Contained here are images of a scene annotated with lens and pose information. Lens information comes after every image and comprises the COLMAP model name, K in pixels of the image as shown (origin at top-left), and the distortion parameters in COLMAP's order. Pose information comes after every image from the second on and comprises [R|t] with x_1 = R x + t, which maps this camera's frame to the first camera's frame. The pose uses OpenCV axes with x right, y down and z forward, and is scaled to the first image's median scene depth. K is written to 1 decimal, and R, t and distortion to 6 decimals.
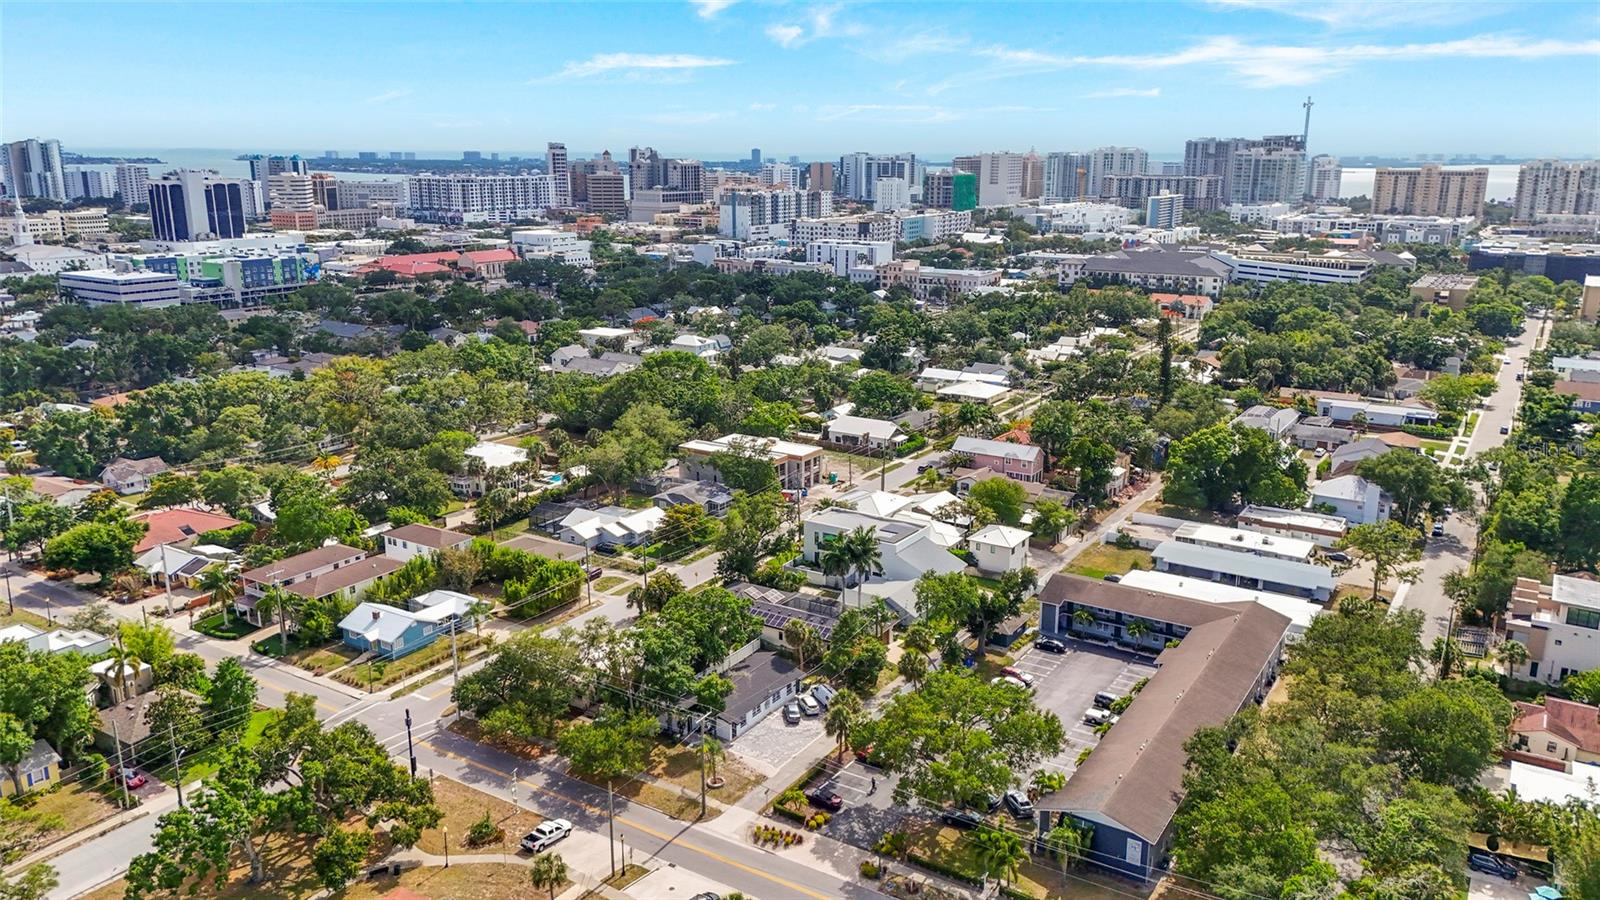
lens RADIAL K [[1172.6, 0, 809.8], [0, 1172.6, 452.7], [0, 0, 1]] dist [0.093888, -0.099538]
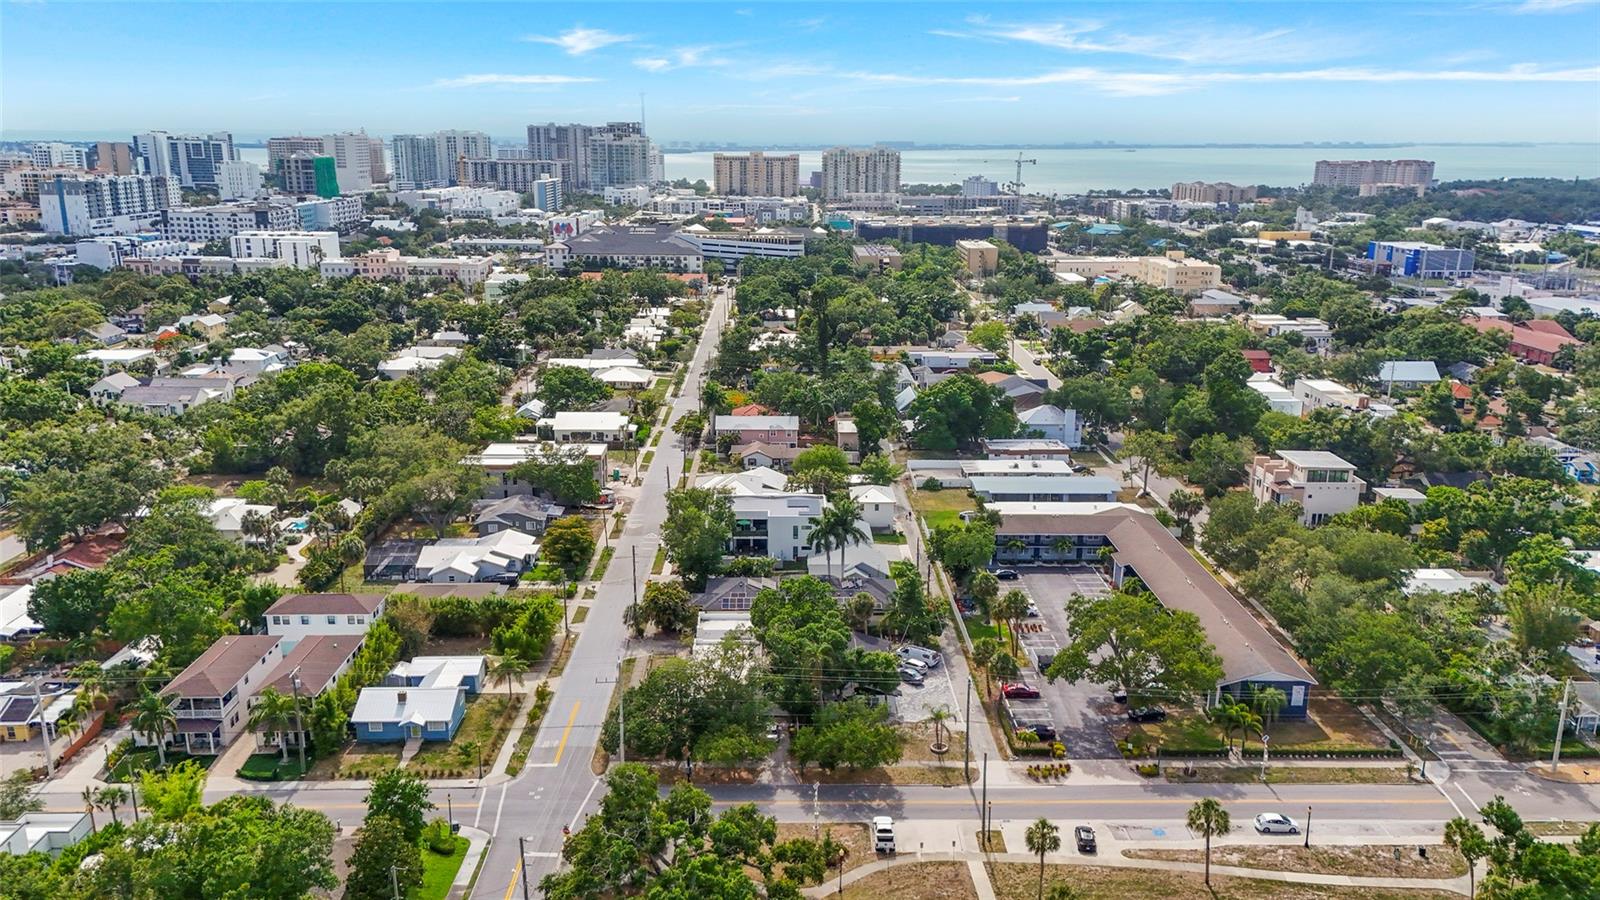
lens RADIAL K [[1184.0, 0, 809.0], [0, 1184.0, 450.6], [0, 0, 1]] dist [0.078744, -0.070577]
pose [[0.832968, -0.138846, 0.535618, -0.250384], [0.133948, 0.989812, 0.048275, -0.015786], [-0.536864, 0.031533, 0.843079, 0.062836]]
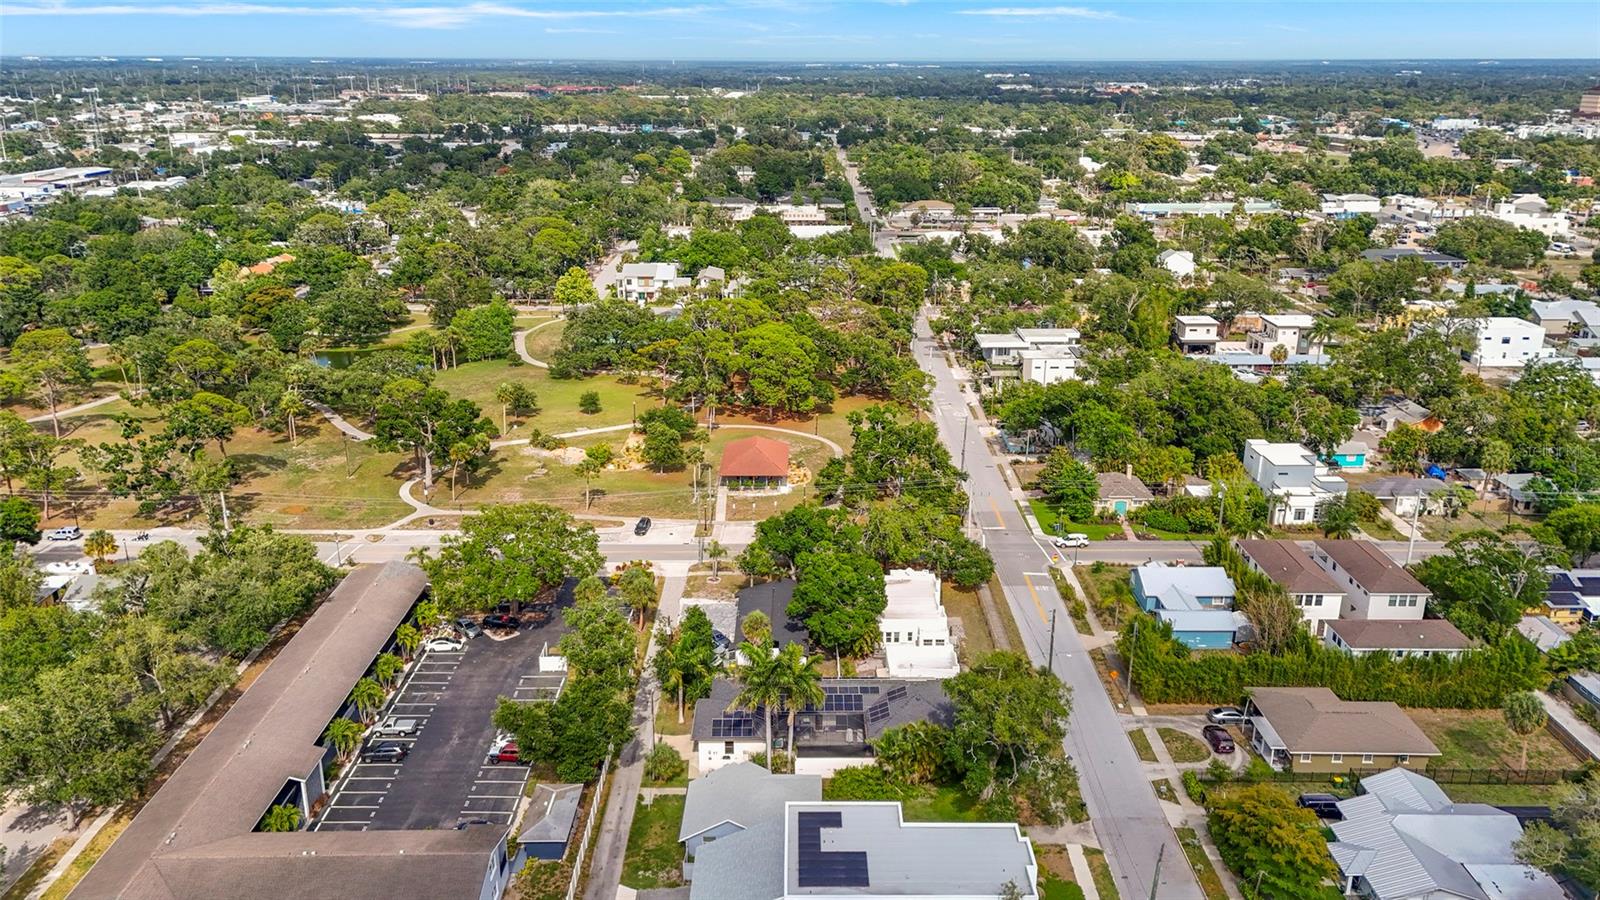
lens RADIAL K [[1172.6, 0, 809.8], [0, 1172.6, 452.7], [0, 0, 1]] dist [0.093888, -0.099538]
pose [[-0.841286, 0.167716, -0.513916, 0.161121], [-0.137847, 0.852676, 0.503927, -0.169093], [0.522721, 0.494788, -0.694224, 0.663084]]
